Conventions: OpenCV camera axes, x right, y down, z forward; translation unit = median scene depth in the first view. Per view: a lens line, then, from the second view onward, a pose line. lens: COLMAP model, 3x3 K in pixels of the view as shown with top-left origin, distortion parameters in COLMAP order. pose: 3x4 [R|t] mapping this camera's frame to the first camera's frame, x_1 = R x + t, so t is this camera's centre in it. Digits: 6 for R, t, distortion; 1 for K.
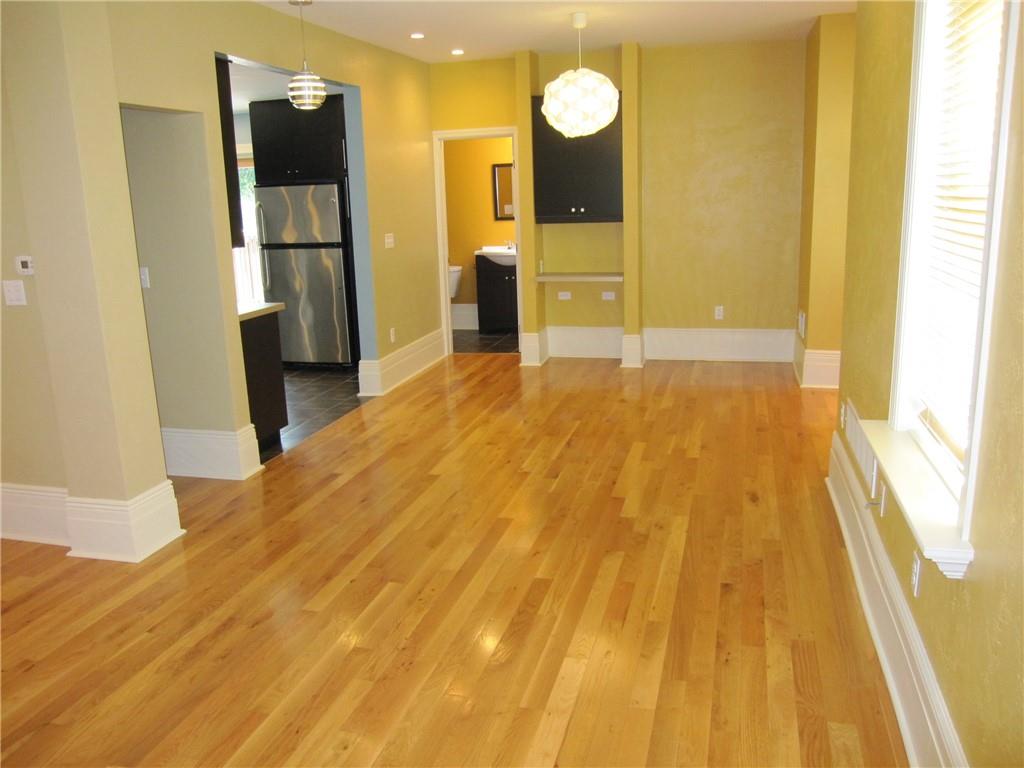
lens RADIAL K [[846.3, 0, 517.4], [0, 846.3, 388.2], [0, 0, 1]] dist [-0.072958, 0.038265]
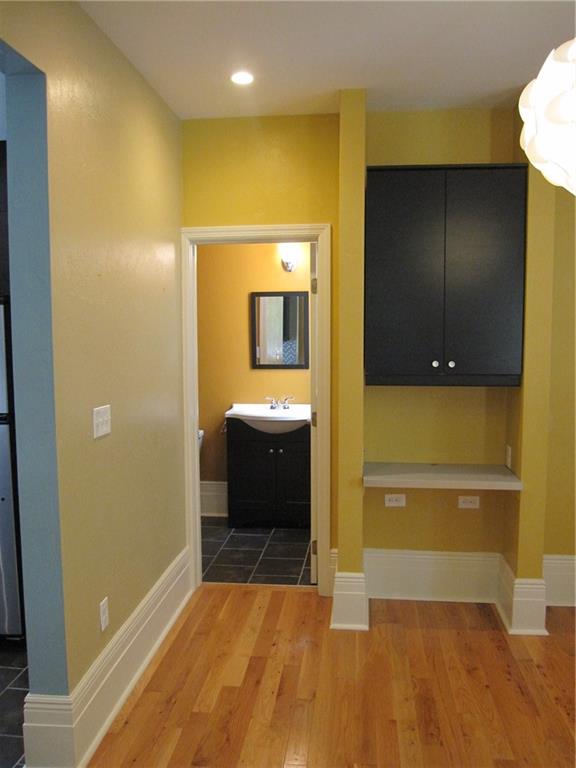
lens RADIAL K [[634.7, 0, 290.6], [0, 634.7, 390.2], [0, 0, 1]] dist [-0.072958, 0.038265]
pose [[0.989099, 0.016379, 0.146339, -0.135982], [0.004227, 0.990227, -0.139399, -0.194922], [-0.147192, 0.138498, 0.979364, 0.866418]]
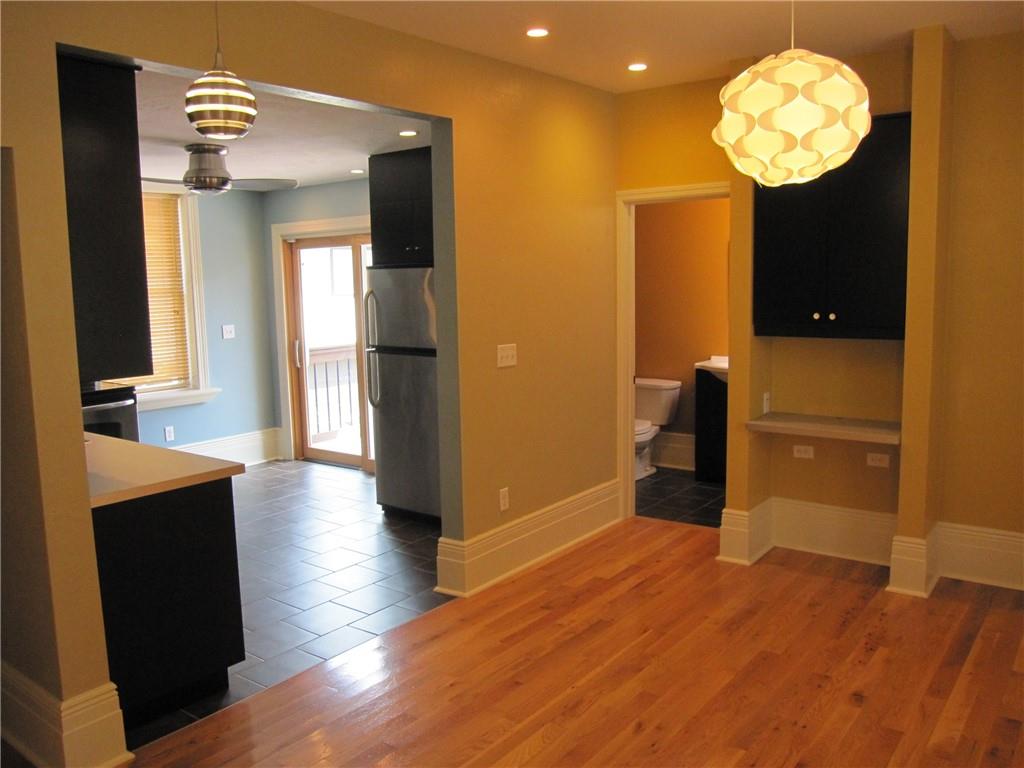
lens RADIAL K [[846.3, 0, 510.6], [0, 846.3, 386.7], [0, 0, 1]] dist [-0.072958, 0.038265]
pose [[0.922521, 0.063893, -0.380620, 0.138370], [-0.097765, 0.992723, -0.070312, -0.144837], [0.373358, 0.102076, 0.922054, 0.555546]]
